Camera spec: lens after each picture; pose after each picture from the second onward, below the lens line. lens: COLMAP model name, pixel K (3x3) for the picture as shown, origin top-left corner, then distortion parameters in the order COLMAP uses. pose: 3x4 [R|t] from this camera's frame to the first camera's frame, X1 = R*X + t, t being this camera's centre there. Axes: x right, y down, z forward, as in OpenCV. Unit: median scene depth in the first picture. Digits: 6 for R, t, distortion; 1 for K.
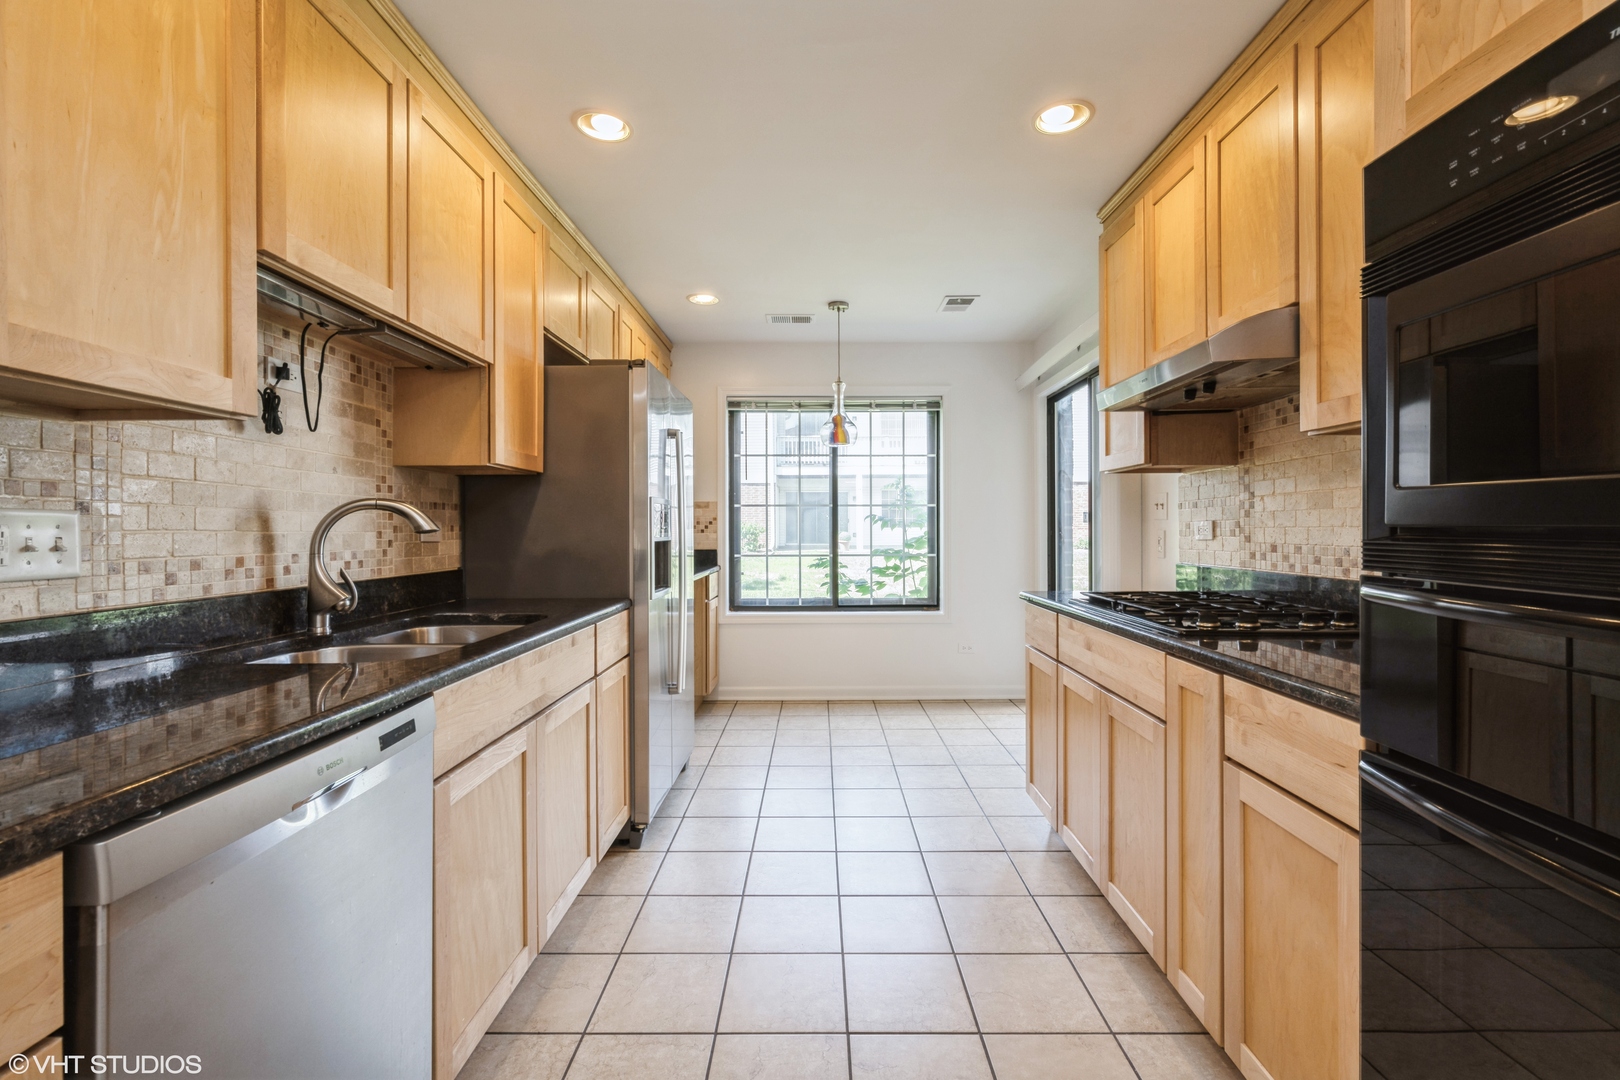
lens RADIAL K [[743.9, 0, 812.7], [0, 743.9, 530.2], [0, 0, 1]] dist [0.000246, 0.000010]
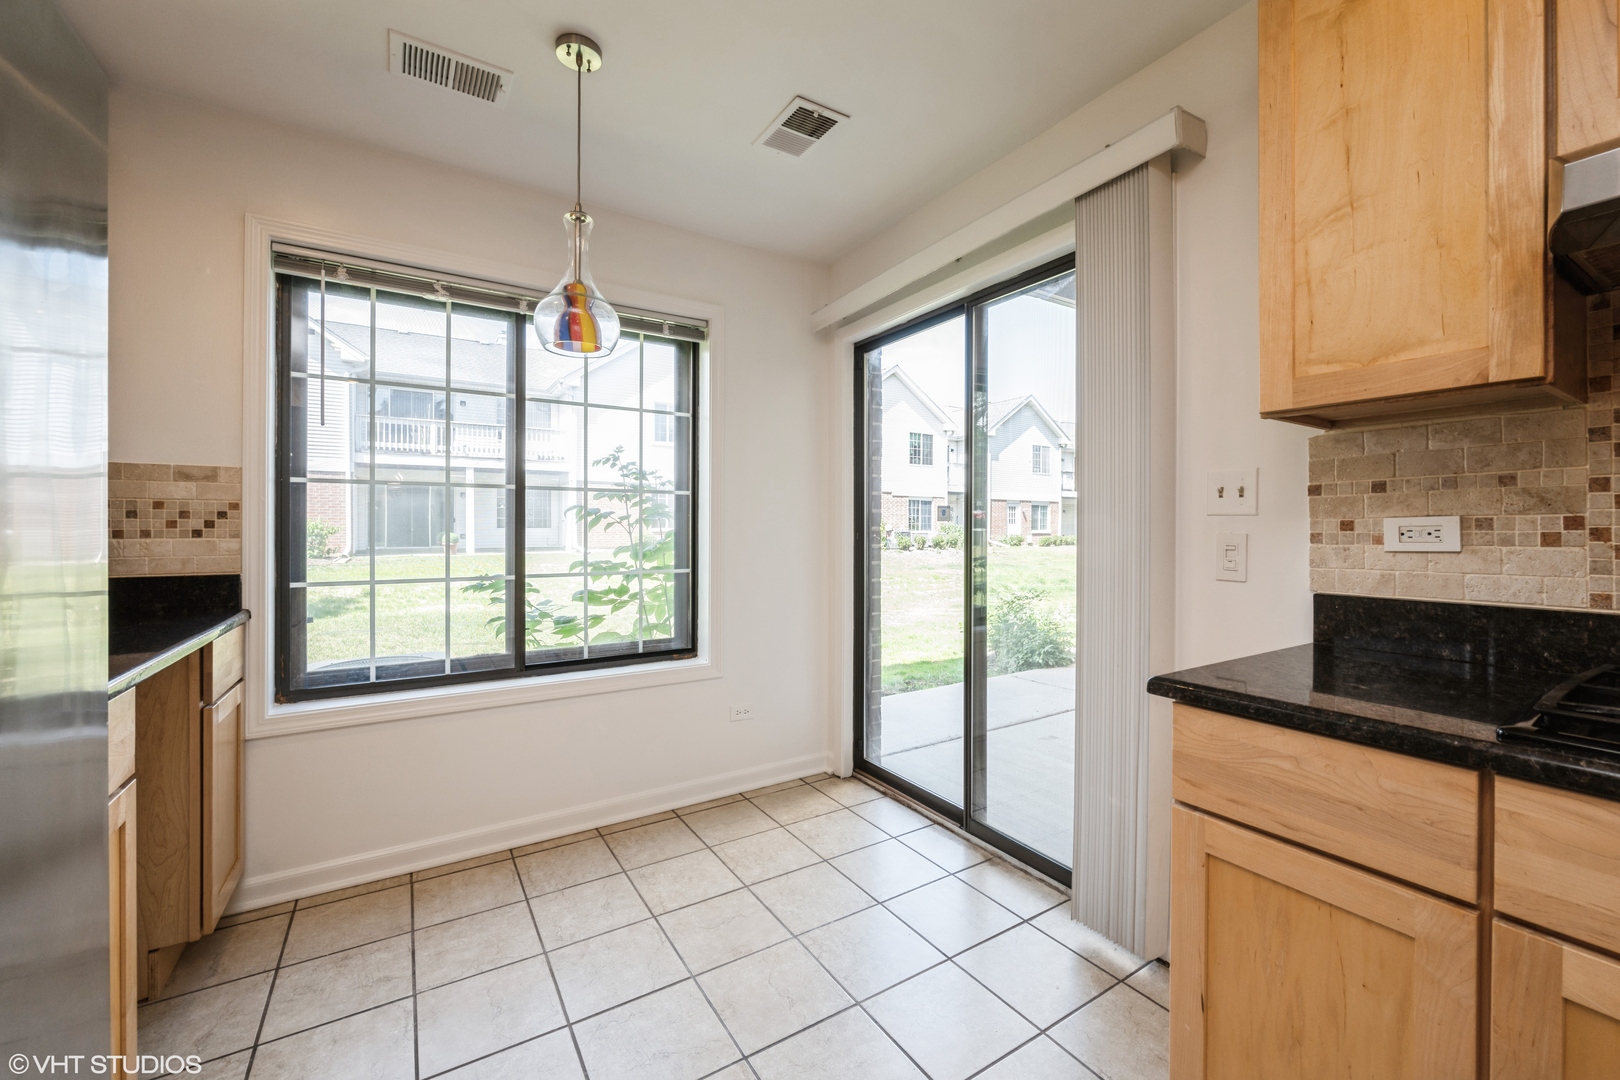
lens RADIAL K [[639.6, 0, 809.3], [0, 639.6, 525.9], [0, 0, 1]] dist [-0.003294, -0.000103]
pose [[0.836920, 0.004272, 0.547309, -0.051060], [-0.000263, 0.999973, -0.007402, -0.000338], [-0.547325, 0.006051, 0.836898, 0.479763]]
